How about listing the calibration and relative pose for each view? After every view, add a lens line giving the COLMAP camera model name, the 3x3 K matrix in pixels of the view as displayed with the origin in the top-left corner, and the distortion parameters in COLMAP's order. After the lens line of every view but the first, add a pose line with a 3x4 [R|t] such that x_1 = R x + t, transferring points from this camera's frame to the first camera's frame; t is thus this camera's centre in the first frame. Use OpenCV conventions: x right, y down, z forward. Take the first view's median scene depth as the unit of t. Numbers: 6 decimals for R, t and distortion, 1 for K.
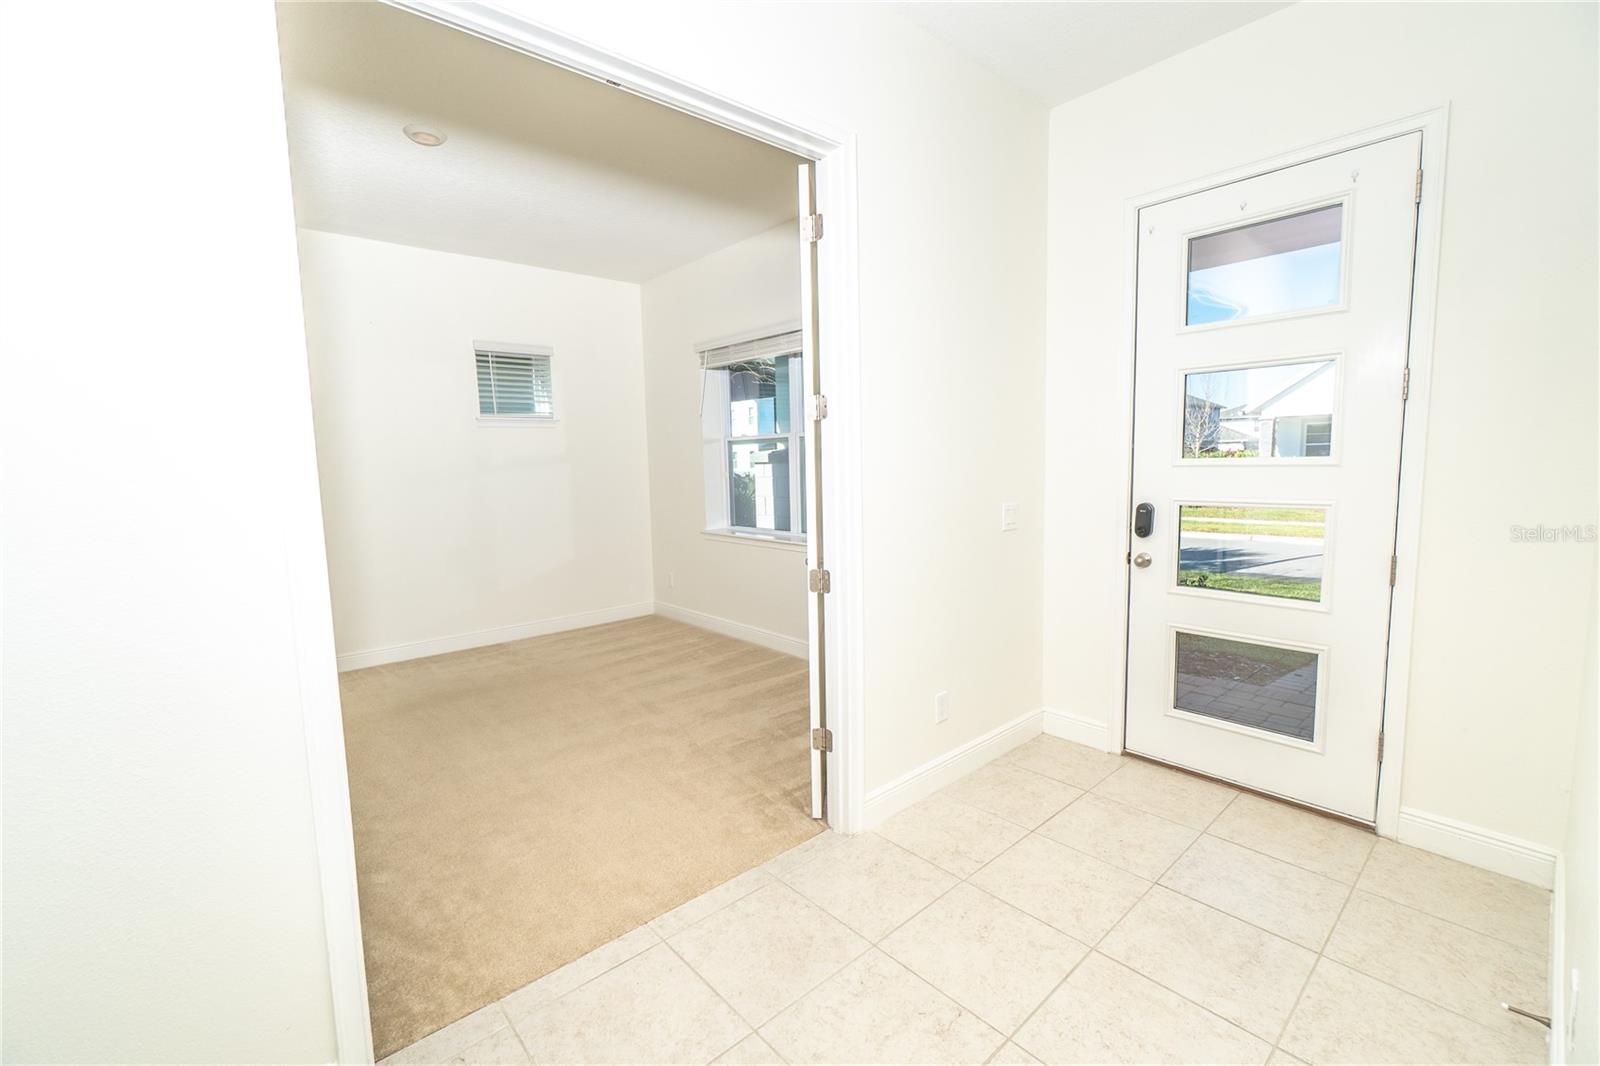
lens RADIAL K [[687.5, 0, 793.0], [0, 687.5, 533.2], [0, 0, 1]] dist [-0.006911, 0.002171]
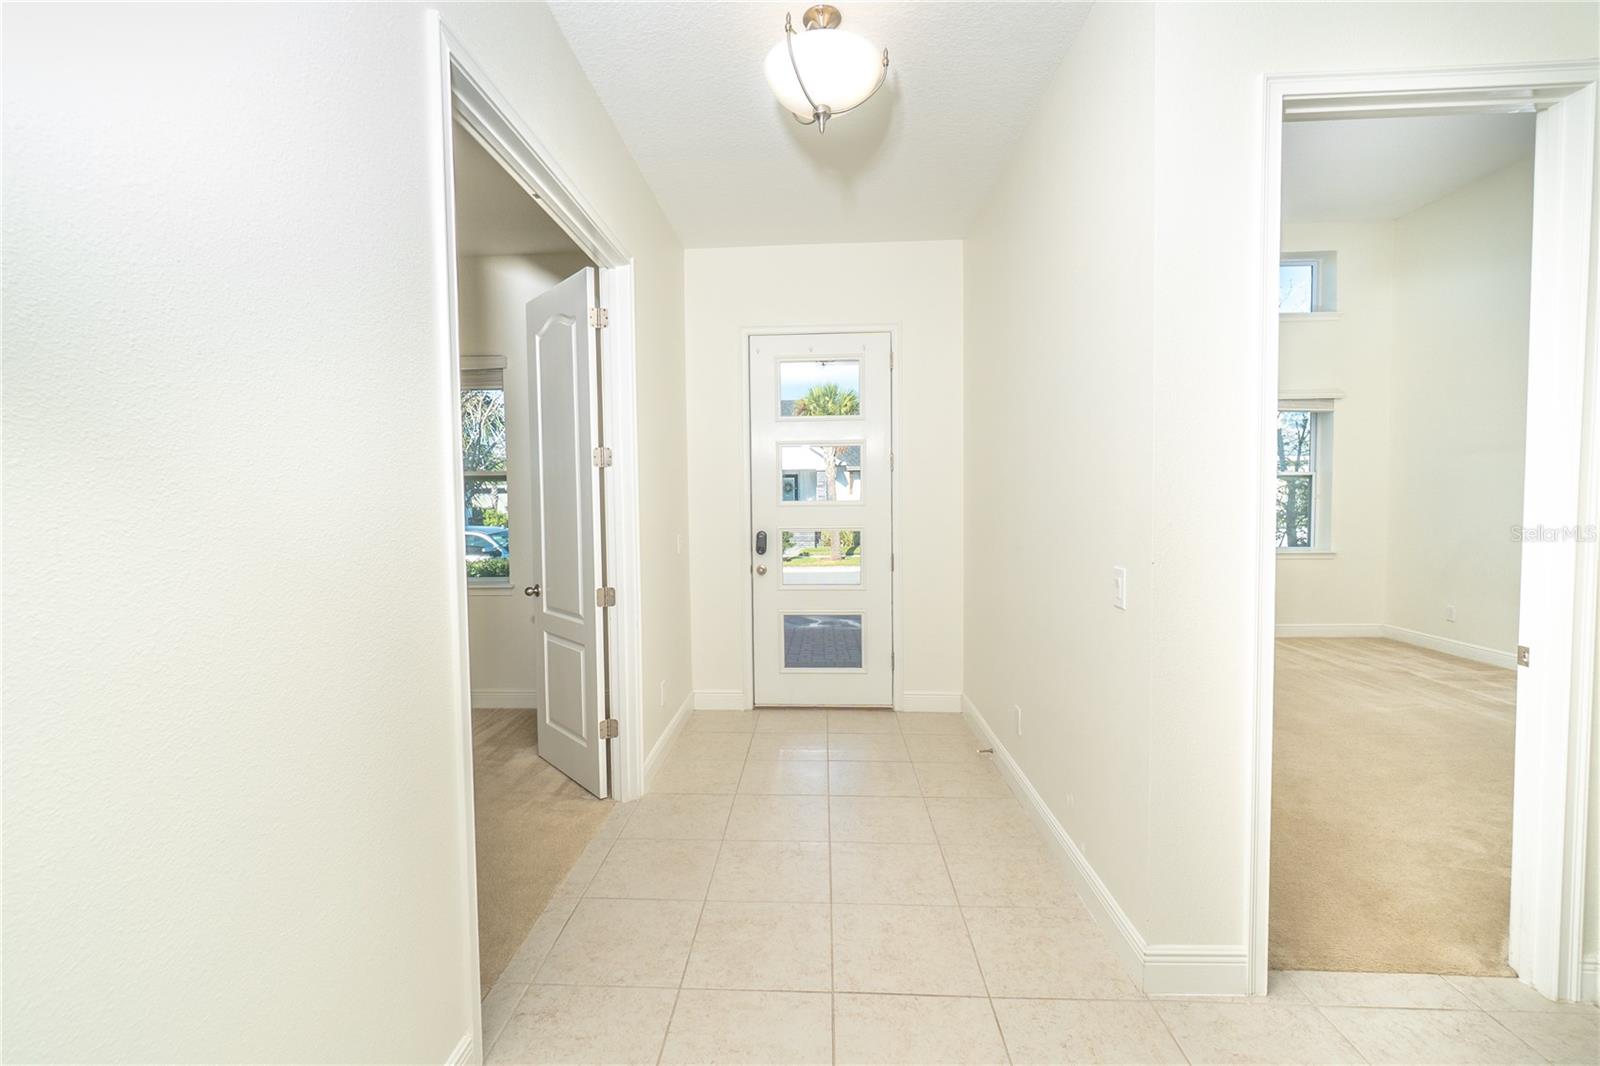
lens RADIAL K [[687.5, 0, 816.8], [0, 687.5, 525.0], [0, 0, 1]] dist [-0.006911, 0.002171]
pose [[0.691321, -0.015572, 0.722380, -0.565414], [0.070942, 0.996400, -0.046414, 0.024271], [-0.719057, 0.083334, 0.689937, -0.128749]]
